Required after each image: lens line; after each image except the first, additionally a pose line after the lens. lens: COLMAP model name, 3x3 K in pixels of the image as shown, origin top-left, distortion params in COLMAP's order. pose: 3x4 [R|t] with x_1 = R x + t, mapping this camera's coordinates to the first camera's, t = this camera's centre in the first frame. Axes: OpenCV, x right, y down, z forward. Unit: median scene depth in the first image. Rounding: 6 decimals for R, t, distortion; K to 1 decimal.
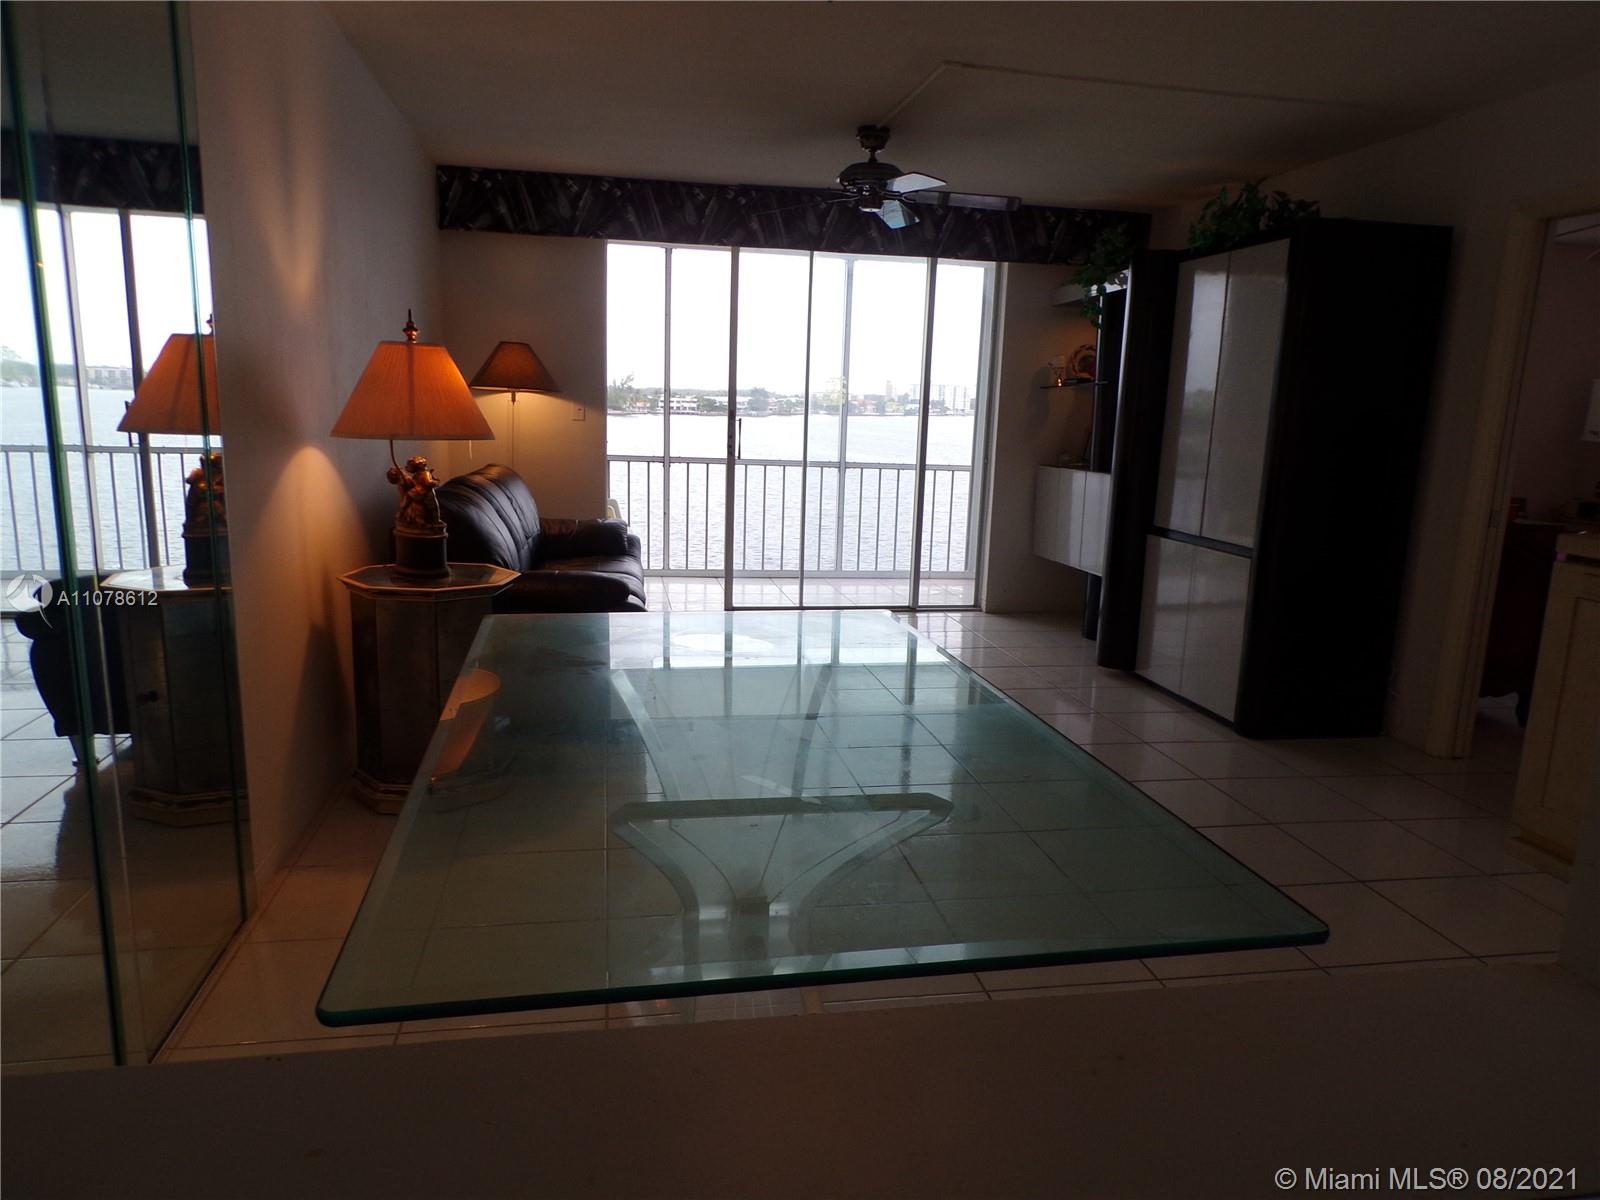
lens RADIAL K [[1076.2, 0, 800.8], [0, 1076.2, 610.8], [0, 0, 1]] dist [-0.007553, 0.012849]
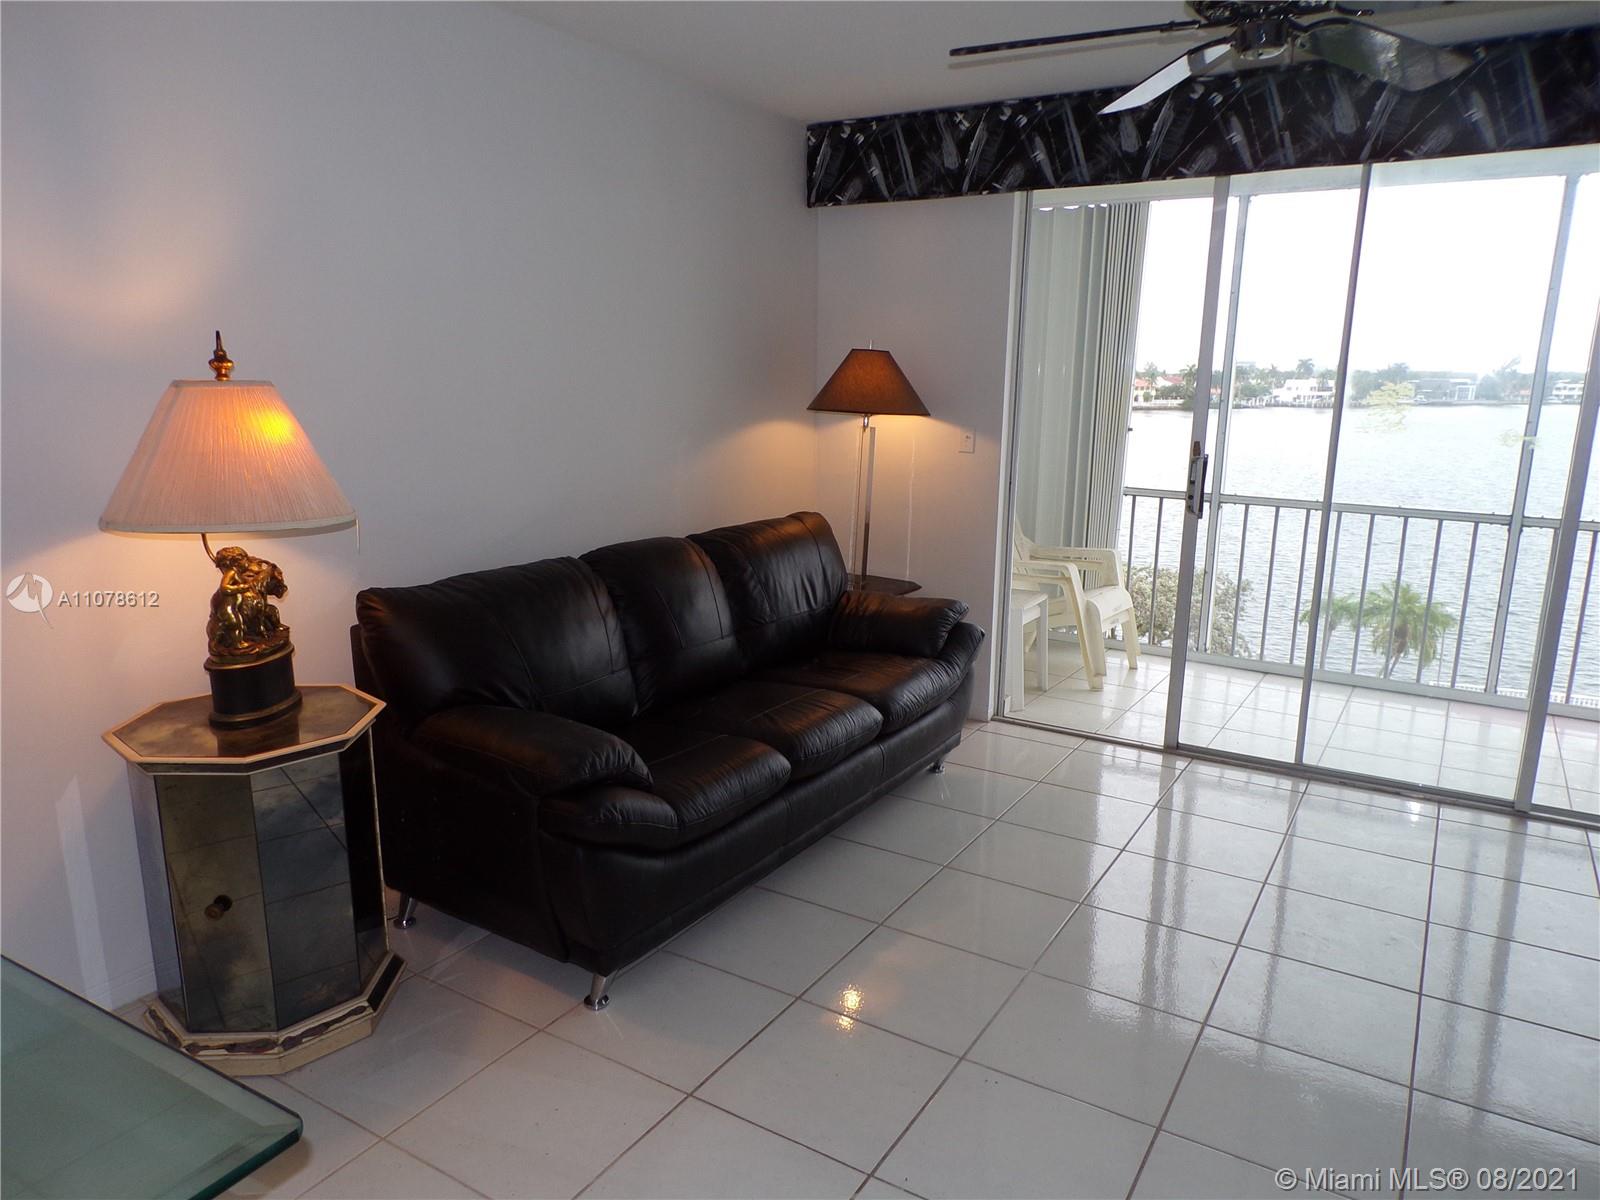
lens RADIAL K [[1073.3, 0, 799.0], [0, 1073.3, 612.0], [0, 0, 1]] dist [-0.005305, 0.005527]
pose [[0.742702, 0.124100, -0.658022, 0.207988], [-0.117384, 0.991589, 0.054520, -0.102609], [0.659253, 0.036749, 0.751022, 0.411822]]
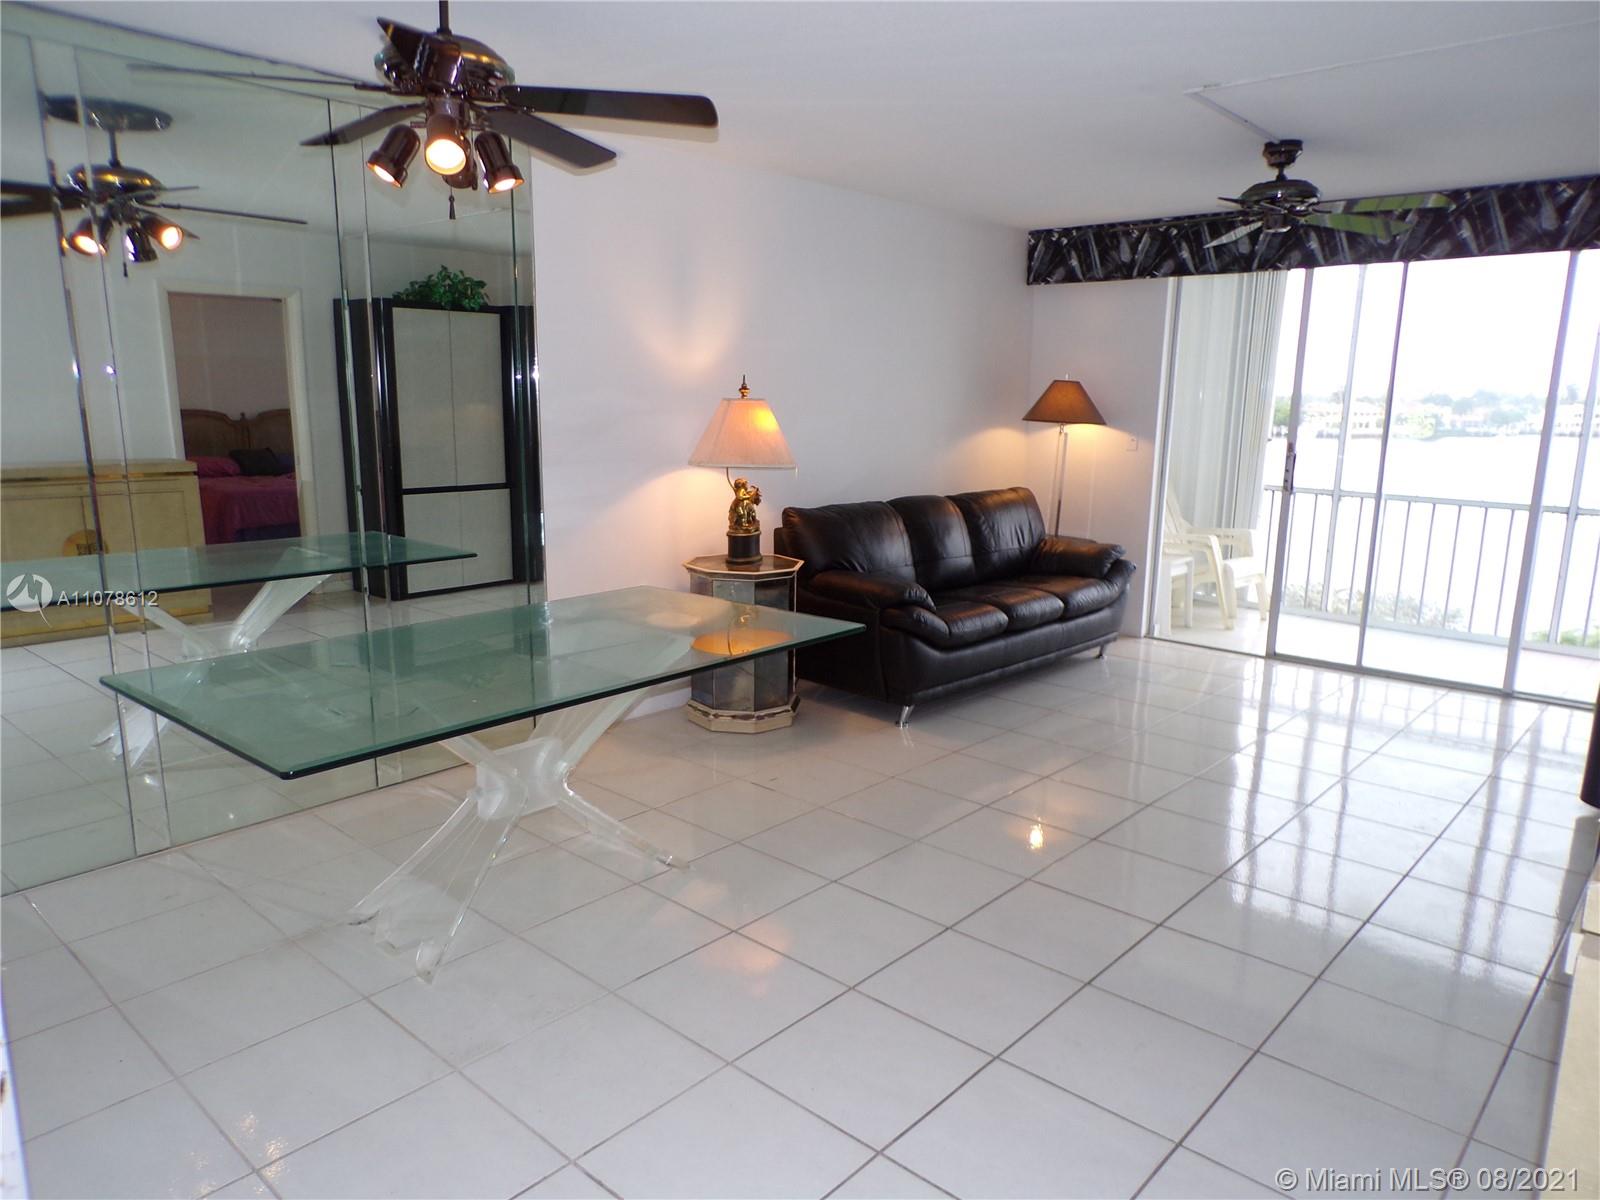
lens RADIAL K [[1076.2, 0, 800.8], [0, 1076.2, 610.8], [0, 0, 1]] dist [-0.007553, 0.012849]
pose [[0.609550, 0.134981, -0.781172, 0.467322], [-0.147378, 0.987514, 0.055636, -0.034074], [0.778928, 0.081215, 0.621832, 0.108453]]
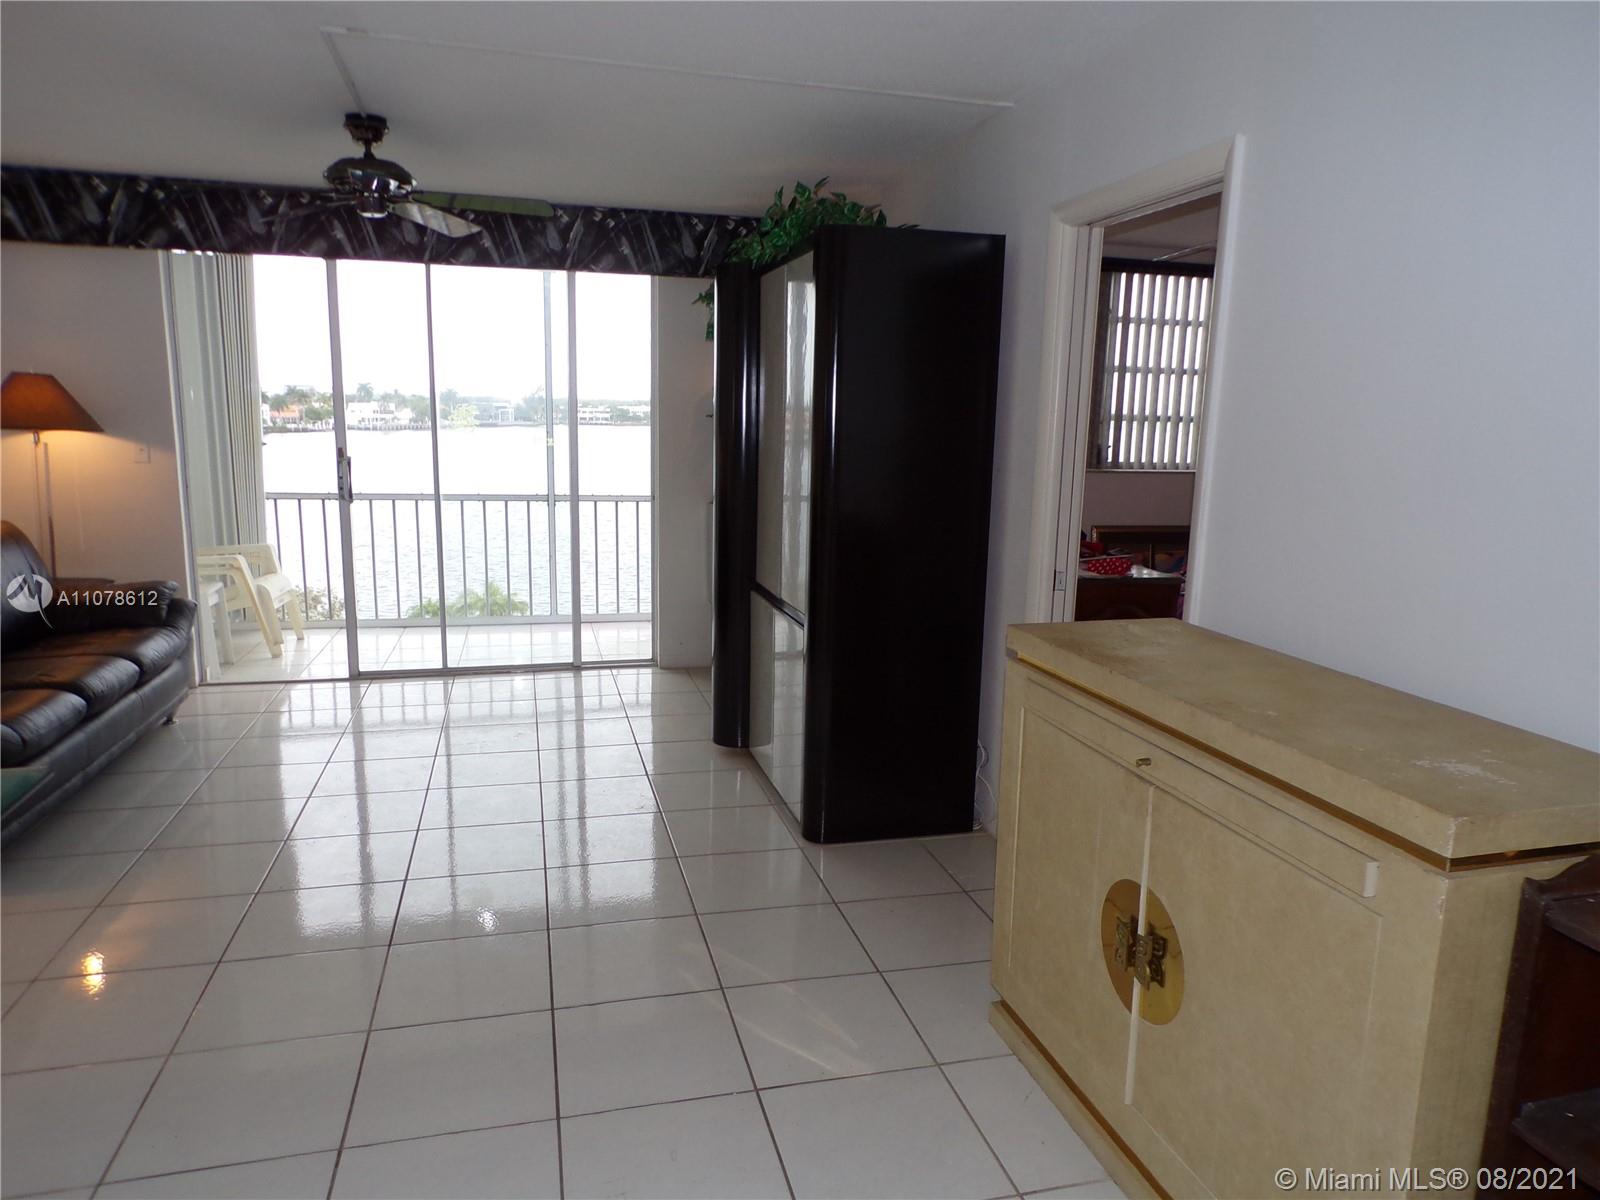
lens RADIAL K [[1079.4, 0, 797.7], [0, 1079.4, 612.1], [0, 0, 1]] dist [-0.013382, 0.029923]
pose [[0.997261, -0.024644, 0.069731, 0.263225], [0.025109, 0.999668, -0.005804, -0.042930], [-0.069564, 0.007539, 0.997549, 0.118951]]
